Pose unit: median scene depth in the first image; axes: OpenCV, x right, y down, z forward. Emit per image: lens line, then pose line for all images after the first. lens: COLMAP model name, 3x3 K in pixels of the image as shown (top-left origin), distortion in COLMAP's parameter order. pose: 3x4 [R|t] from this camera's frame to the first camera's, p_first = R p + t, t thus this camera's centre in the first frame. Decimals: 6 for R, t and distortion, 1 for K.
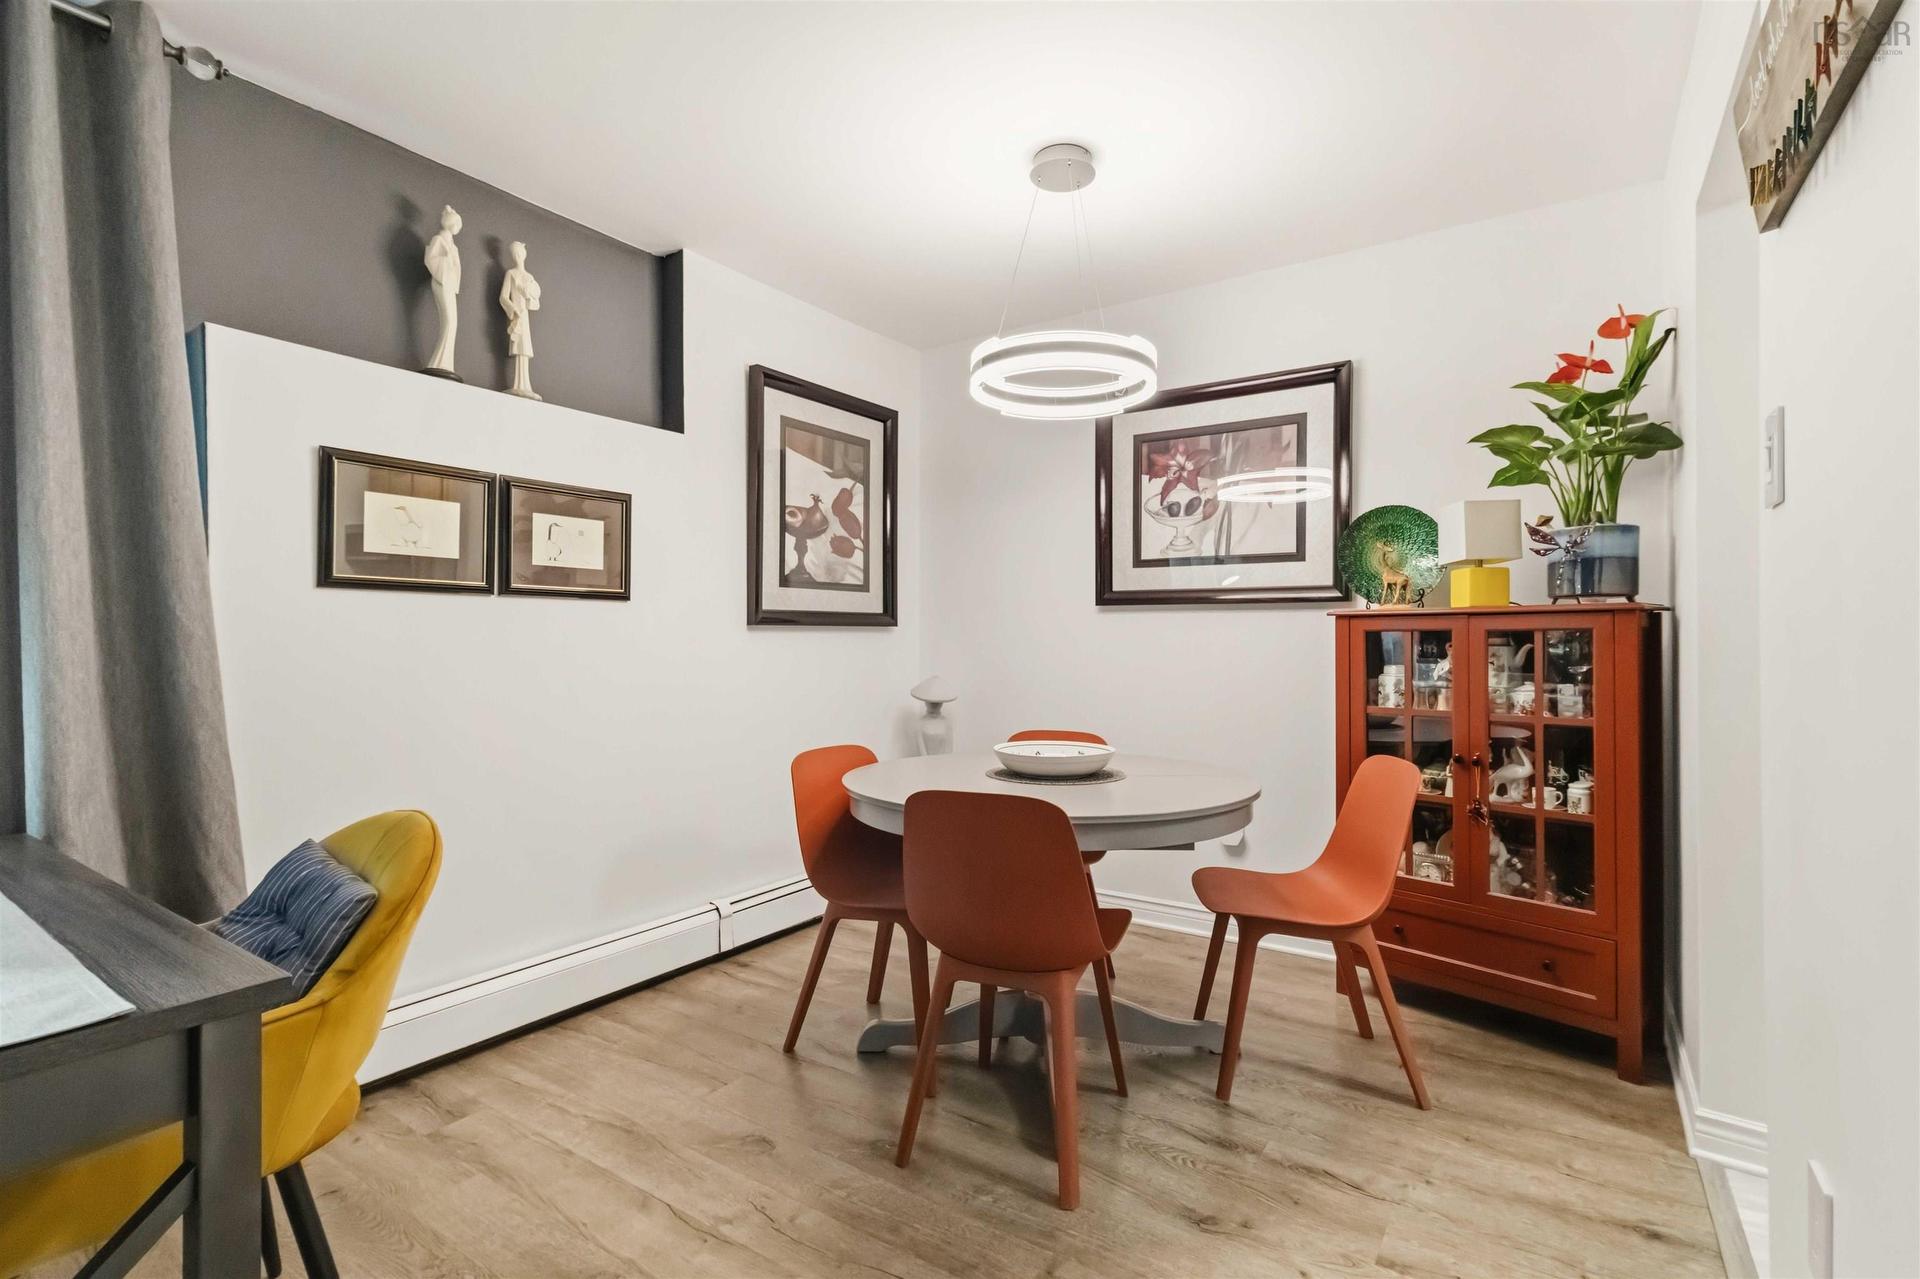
lens RADIAL K [[888.1, 0, 942.0], [0, 888.1, 637.2], [0, 0, 1]] dist [0.003960, -0.001755]
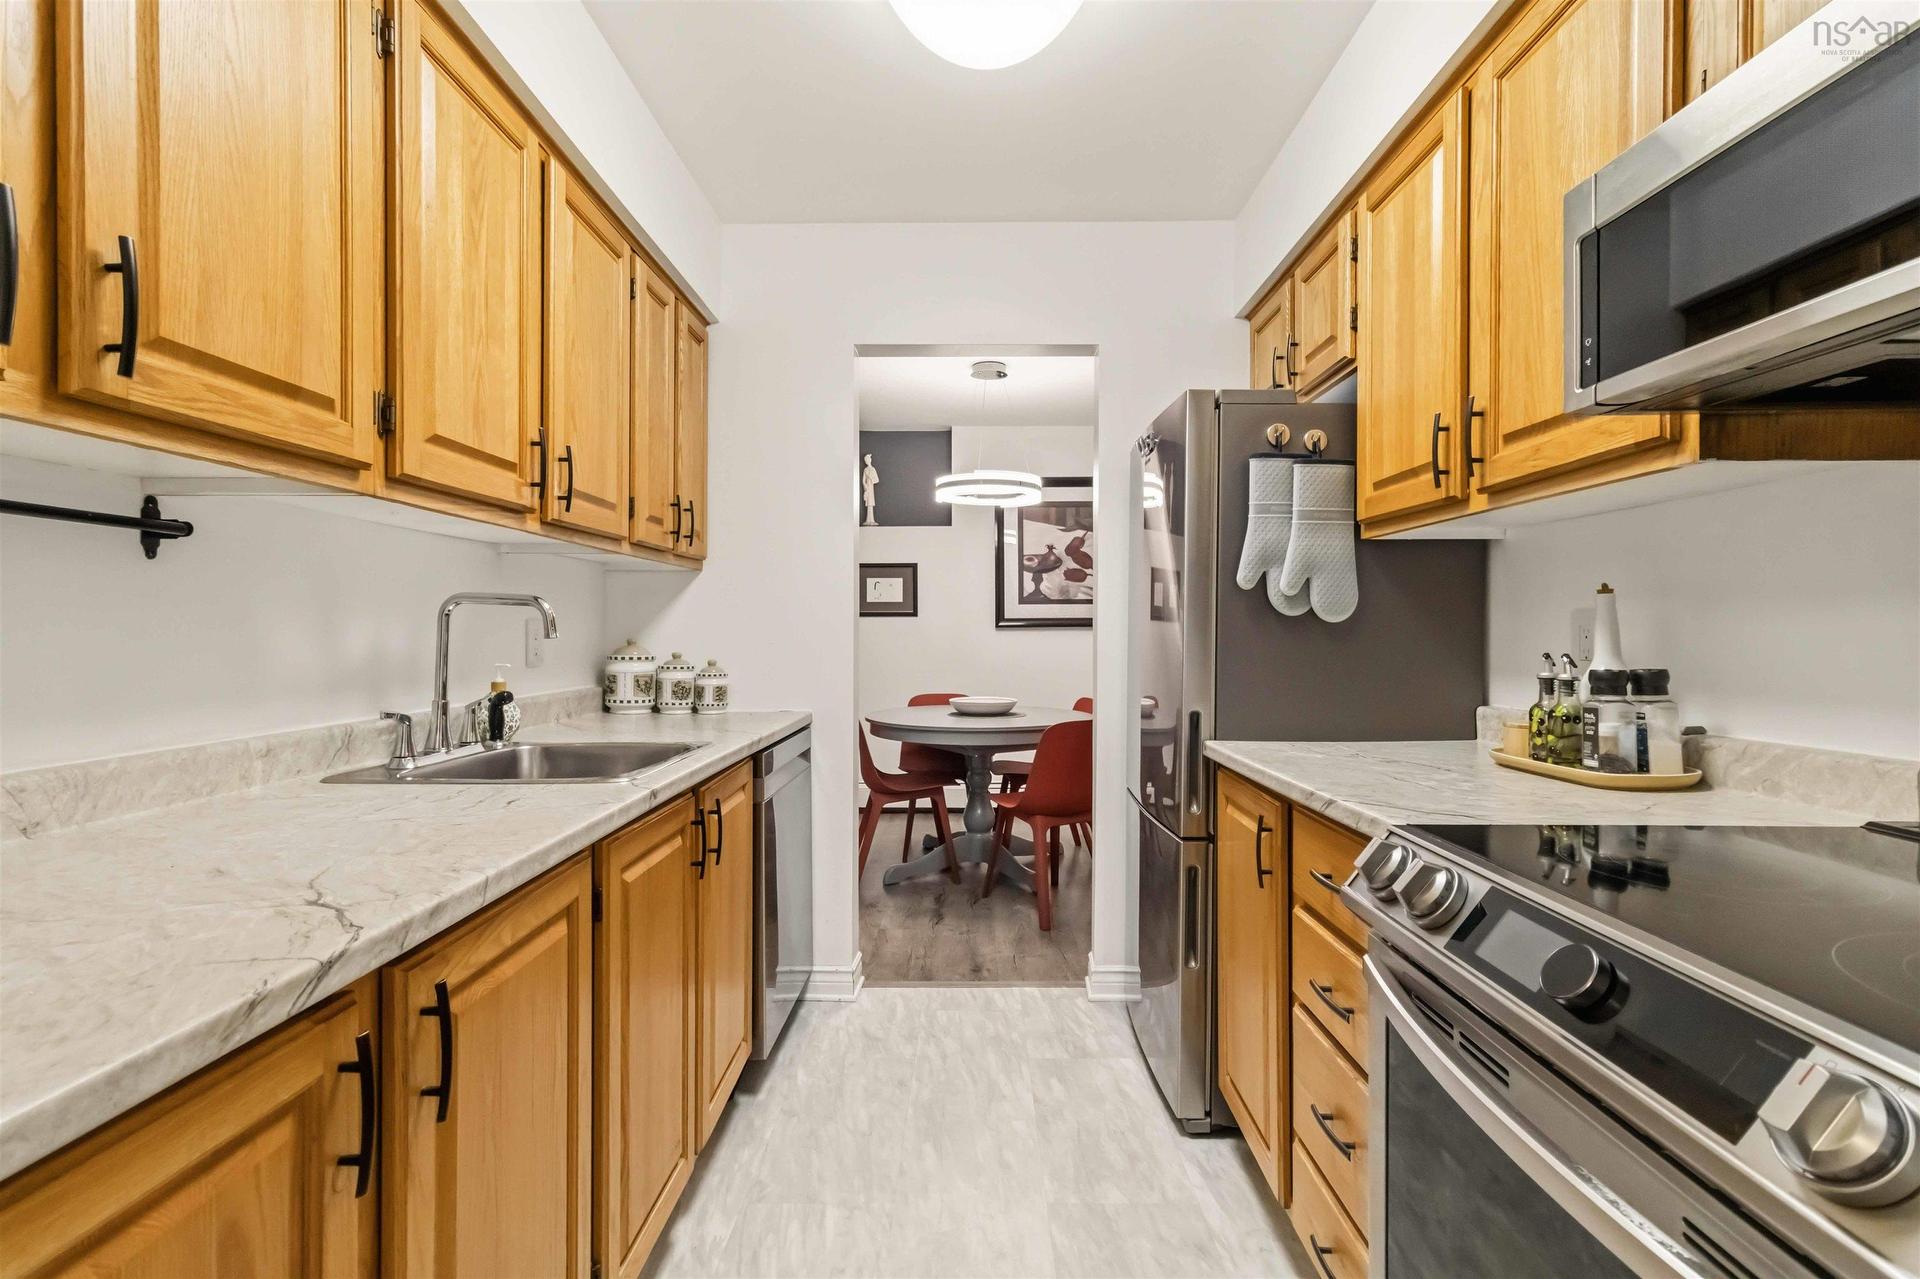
lens RADIAL K [[888.1, 0, 967.6], [0, 888.1, 636.6], [0, 0, 1]] dist [0.003960, -0.001755]
pose [[0.534882, -0.005351, -0.844910, 1.158583], [0.000814, 0.999983, -0.005818, 0.013271], [0.844926, 0.002424, 0.534878, 0.027088]]
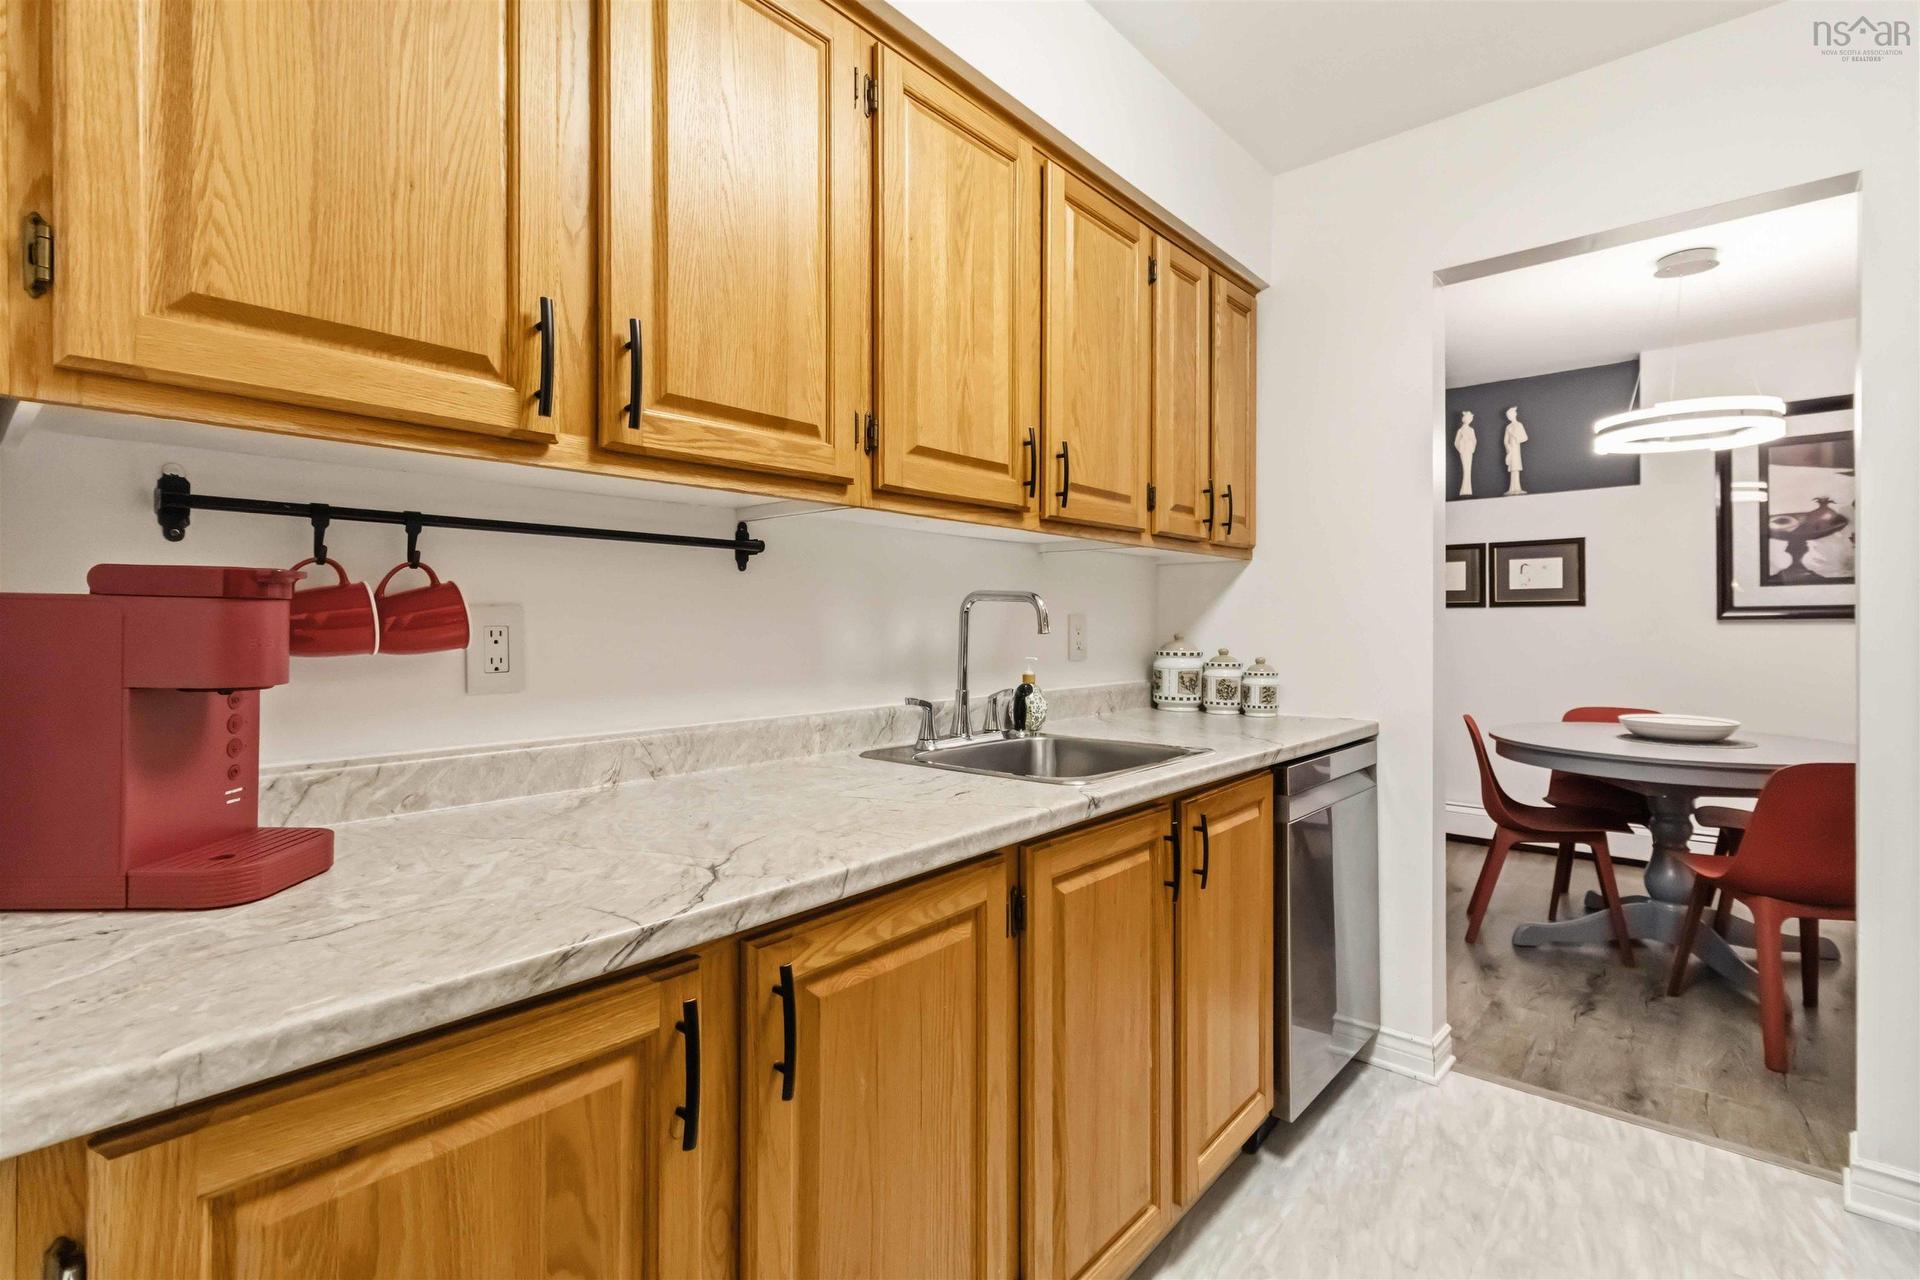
lens RADIAL K [[888.1, 0, 954.1], [0, 888.1, 626.8], [0, 0, 1]] dist [0.003960, -0.001755]
pose [[-0.148228, -0.009353, -0.988909, 1.118606], [-0.004920, 0.999950, -0.008720, 0.011948], [0.988941, 0.003573, -0.148267, 0.121356]]
